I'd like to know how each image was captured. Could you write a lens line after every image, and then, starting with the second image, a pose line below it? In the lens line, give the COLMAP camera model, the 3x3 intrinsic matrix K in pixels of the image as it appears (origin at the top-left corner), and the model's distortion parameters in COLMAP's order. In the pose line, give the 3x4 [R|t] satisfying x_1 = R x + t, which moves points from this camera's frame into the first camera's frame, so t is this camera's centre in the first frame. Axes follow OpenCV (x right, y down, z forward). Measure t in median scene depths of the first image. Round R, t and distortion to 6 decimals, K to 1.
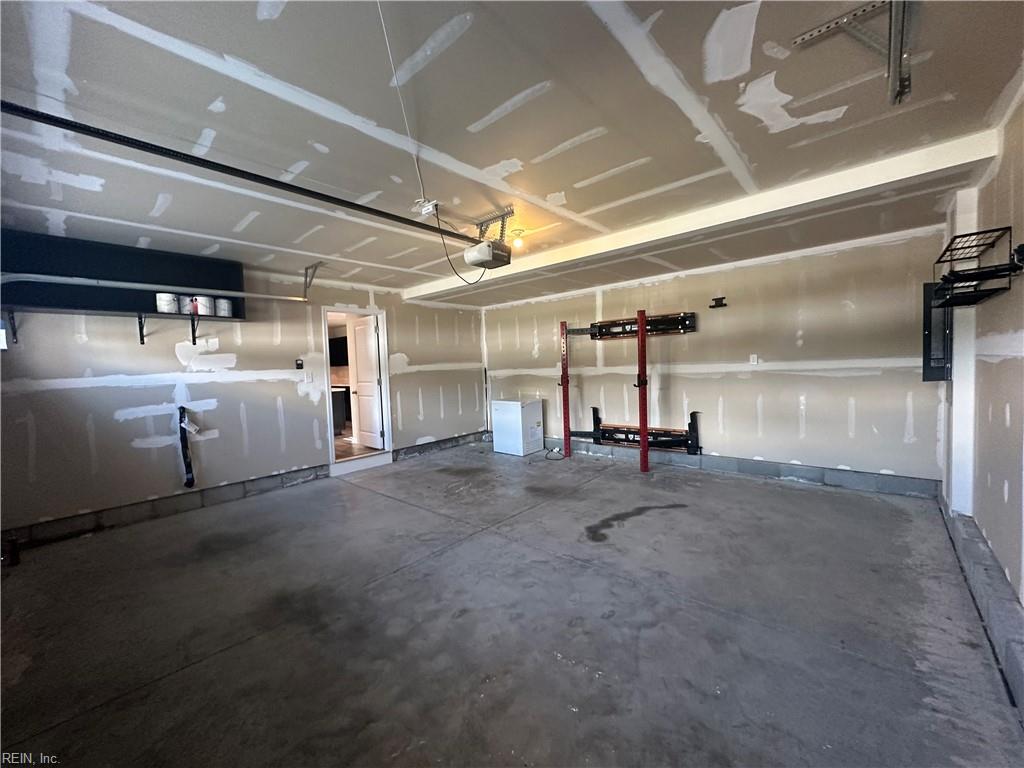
lens RADIAL K [[408.1, 0, 511.9], [0, 408.1, 384.7], [0, 0, 1]] dist [0.003155, -0.000501]
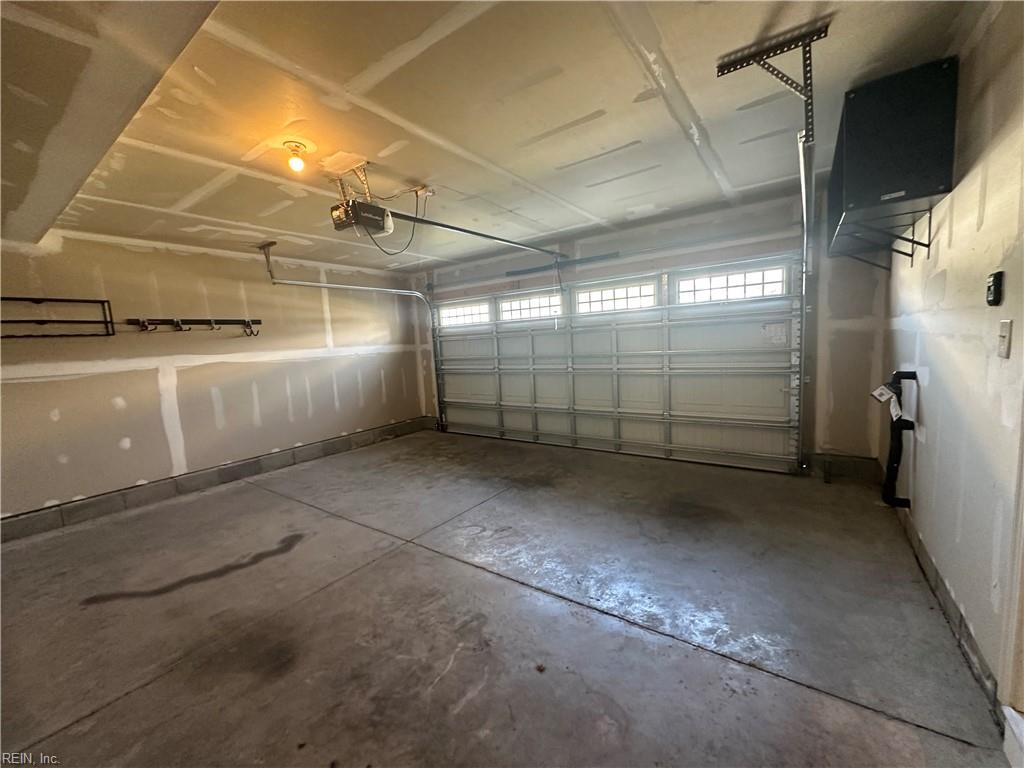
lens RADIAL K [[408.1, 0, 514.2], [0, 408.1, 381.8], [0, 0, 1]] dist [0.003155, -0.000501]
pose [[-0.988254, 0.107037, -0.109078, -0.287078], [0.089082, 0.983423, 0.157933, -0.115056], [0.124175, 0.146361, -0.981407, 2.304876]]
